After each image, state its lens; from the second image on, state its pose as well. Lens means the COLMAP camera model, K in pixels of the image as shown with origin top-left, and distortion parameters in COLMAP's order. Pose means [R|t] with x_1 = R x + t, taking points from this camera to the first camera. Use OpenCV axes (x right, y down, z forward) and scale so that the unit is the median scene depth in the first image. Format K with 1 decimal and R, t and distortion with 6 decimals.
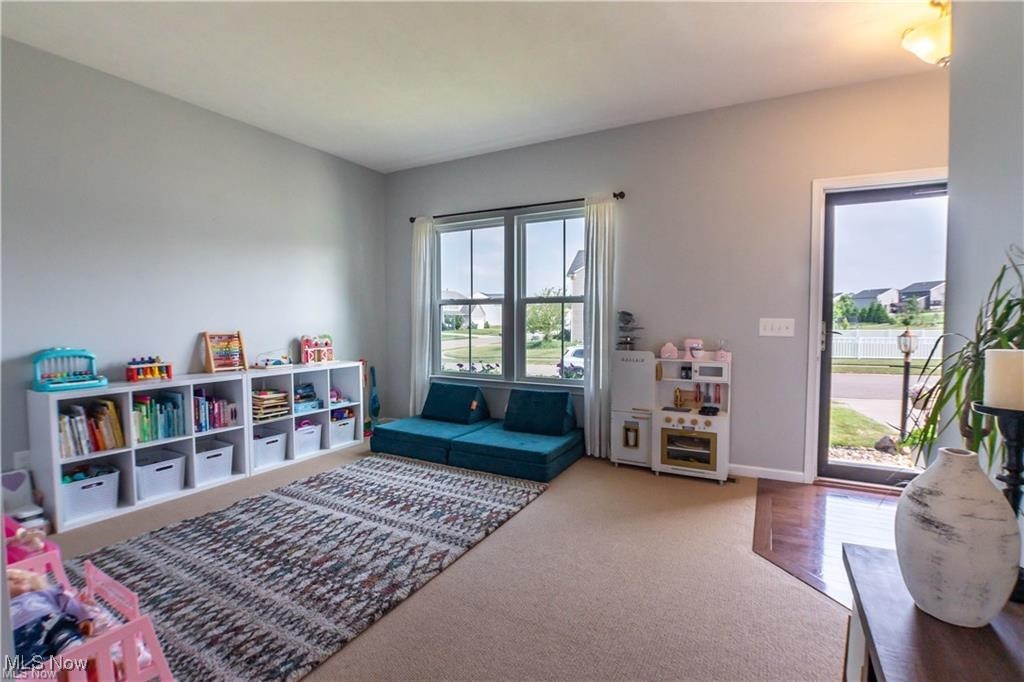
lens RADIAL K [[470.8, 0, 504.0], [0, 470.8, 344.3], [0, 0, 1]] dist [-0.035547, 0.000136]
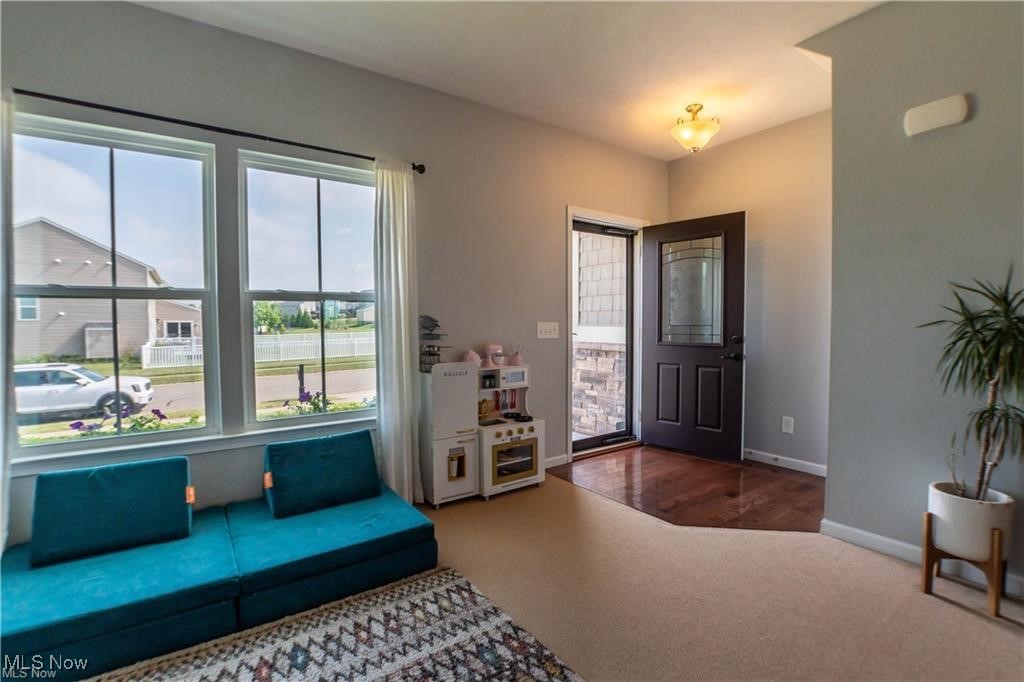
lens RADIAL K [[465.3, 0, 508.9], [0, 465.3, 339.7], [0, 0, 1]] dist [-0.035854, 0.001111]
pose [[0.435443, -0.034478, 0.899556, -0.437579], [0.055022, 0.998417, 0.011633, -0.031630], [-0.898533, 0.044429, 0.436651, 0.578959]]
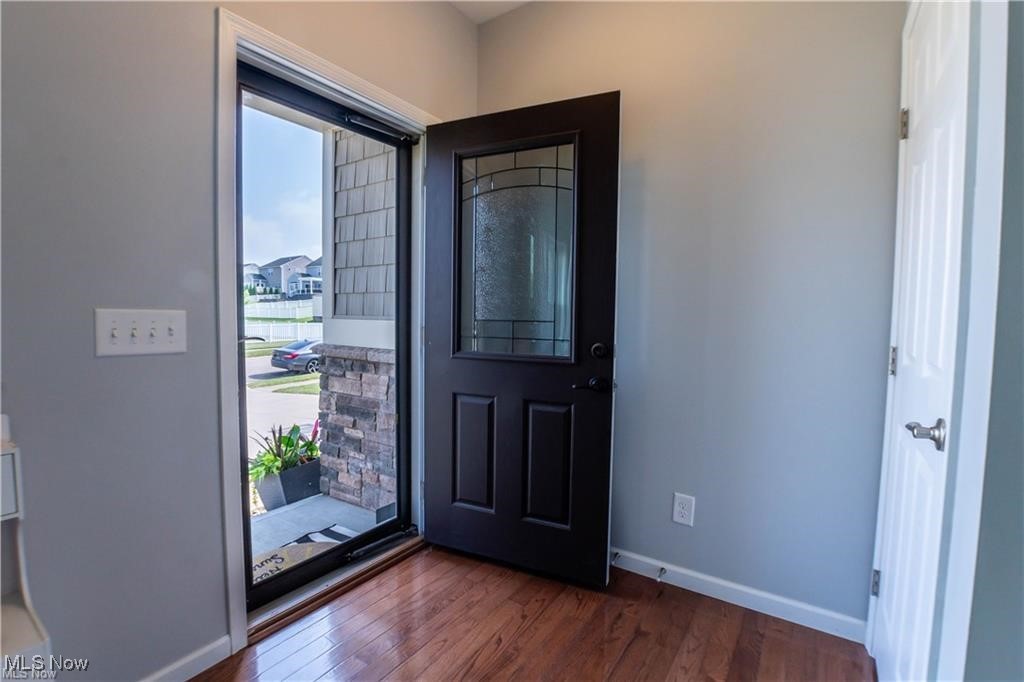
lens RADIAL K [[464.5, 0, 507.9], [0, 464.5, 339.3], [0, 0, 1]] dist [-0.043244, 0.006526]
pose [[0.086325, -0.051560, 0.994932, 0.217349], [0.043081, 0.997919, 0.047977, -0.033874], [-0.995335, 0.038721, 0.088366, 0.630823]]
